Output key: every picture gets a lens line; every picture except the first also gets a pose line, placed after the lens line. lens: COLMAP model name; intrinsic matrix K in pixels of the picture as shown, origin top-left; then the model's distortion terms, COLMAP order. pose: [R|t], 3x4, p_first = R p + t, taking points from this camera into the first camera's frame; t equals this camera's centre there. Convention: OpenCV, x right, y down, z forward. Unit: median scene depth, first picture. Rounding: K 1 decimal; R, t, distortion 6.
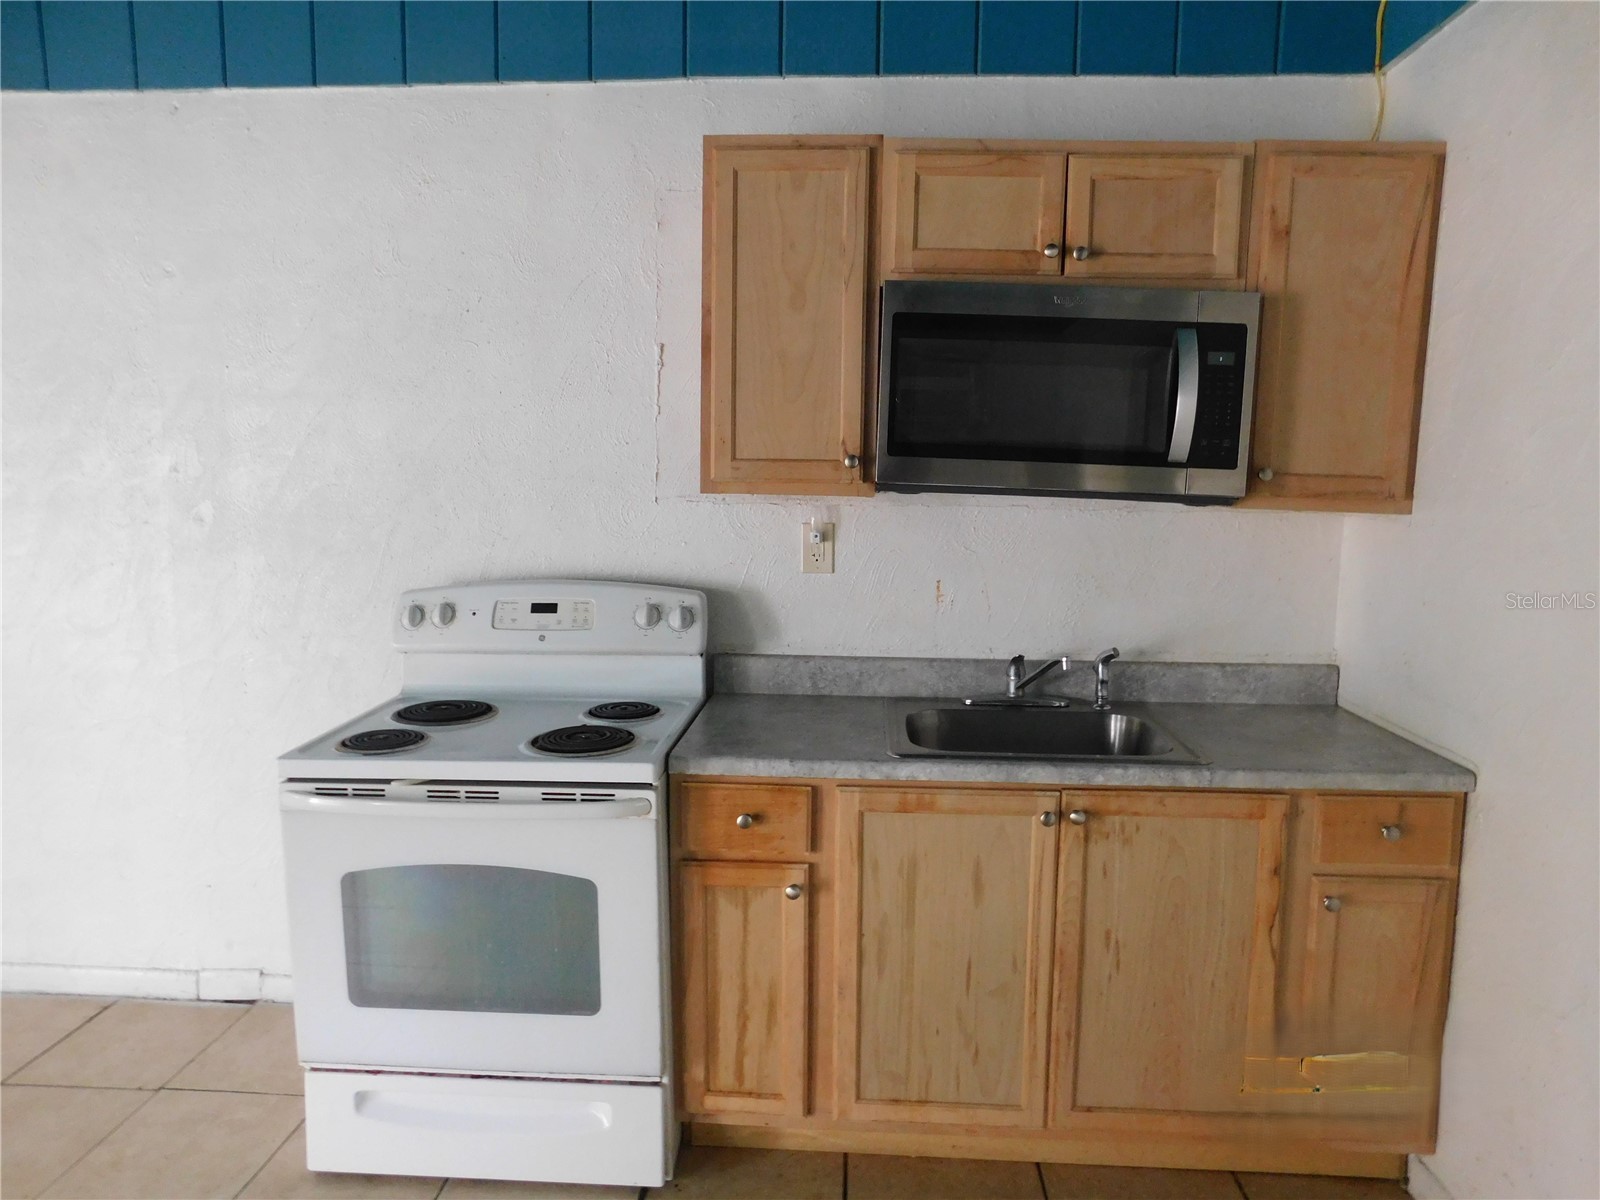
lens RADIAL K [[1055.9, 0, 799.3], [0, 1055.9, 591.9], [0, 0, 1]] dist [-0.065428, 0.055984]
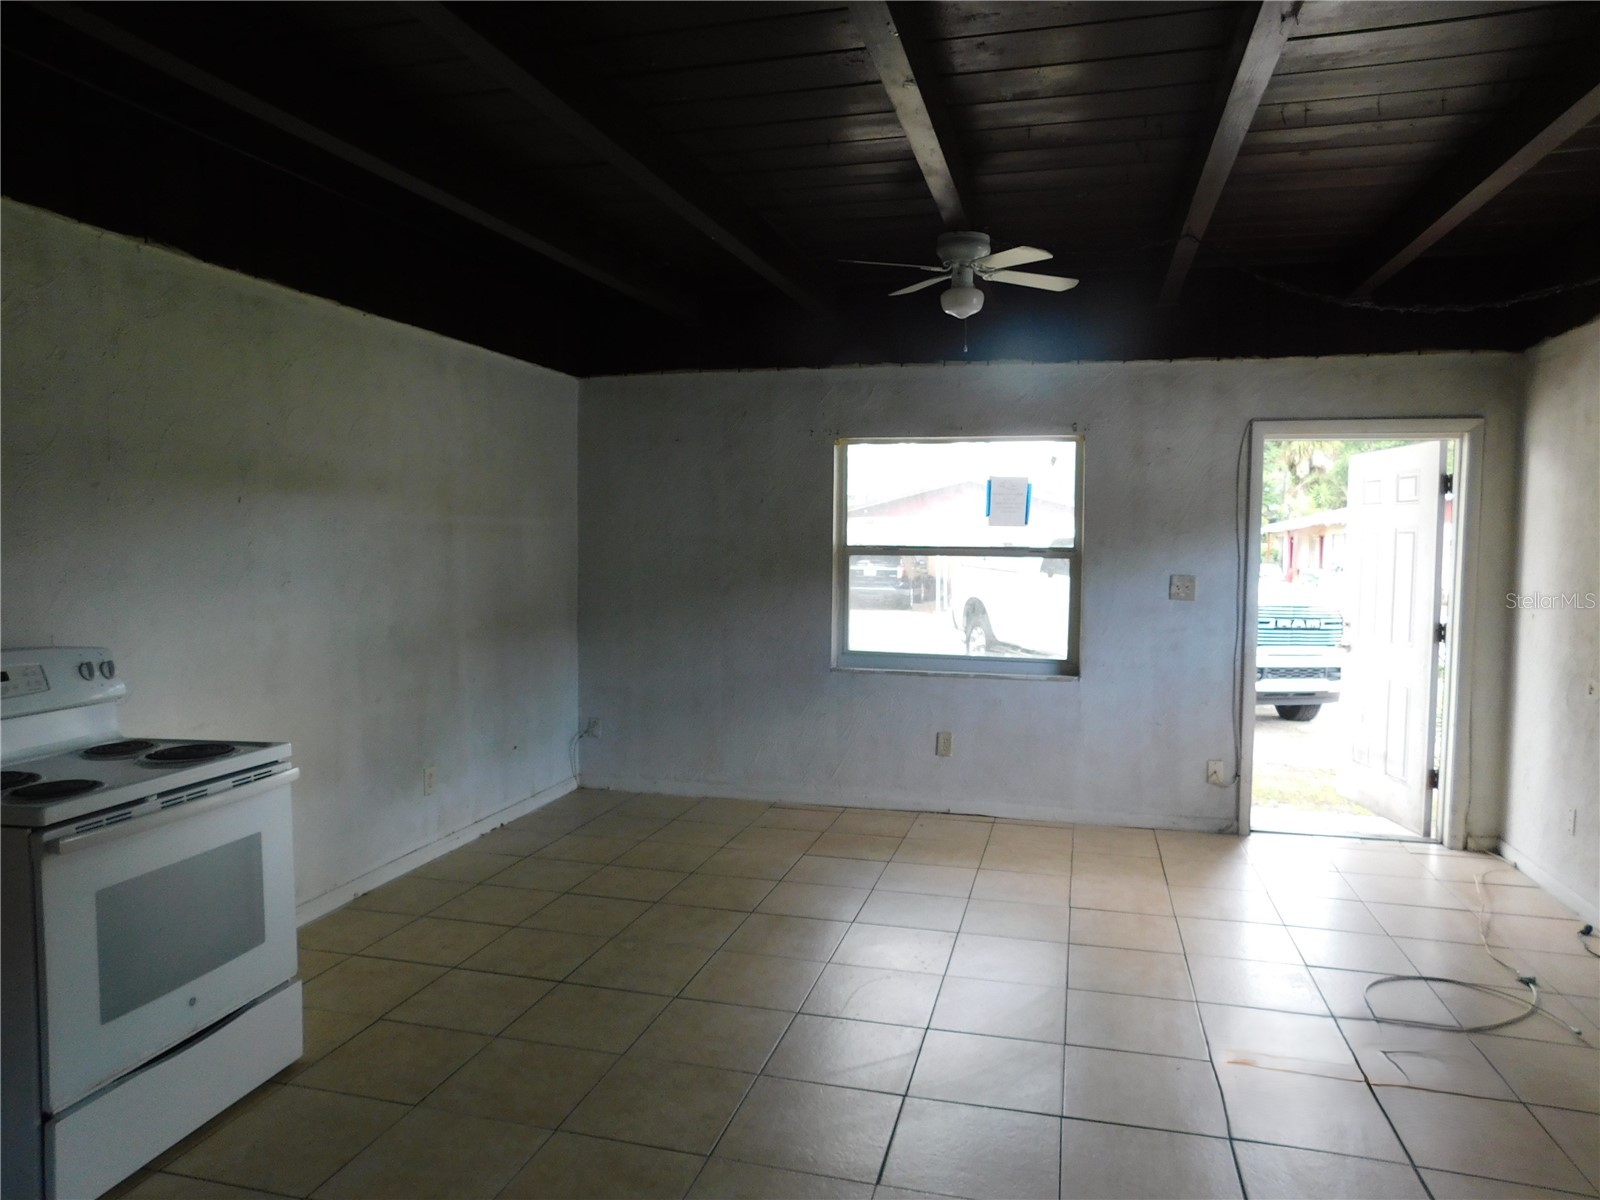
lens RADIAL K [[1055.9, 0, 799.3], [0, 1055.9, 591.9], [0, 0, 1]] dist [-0.065428, 0.055984]
pose [[0.209064, -0.070063, 0.975389, -1.277186], [0.130244, 0.990539, 0.043235, -0.010611], [-0.969190, 0.118000, 0.216212, -0.015106]]
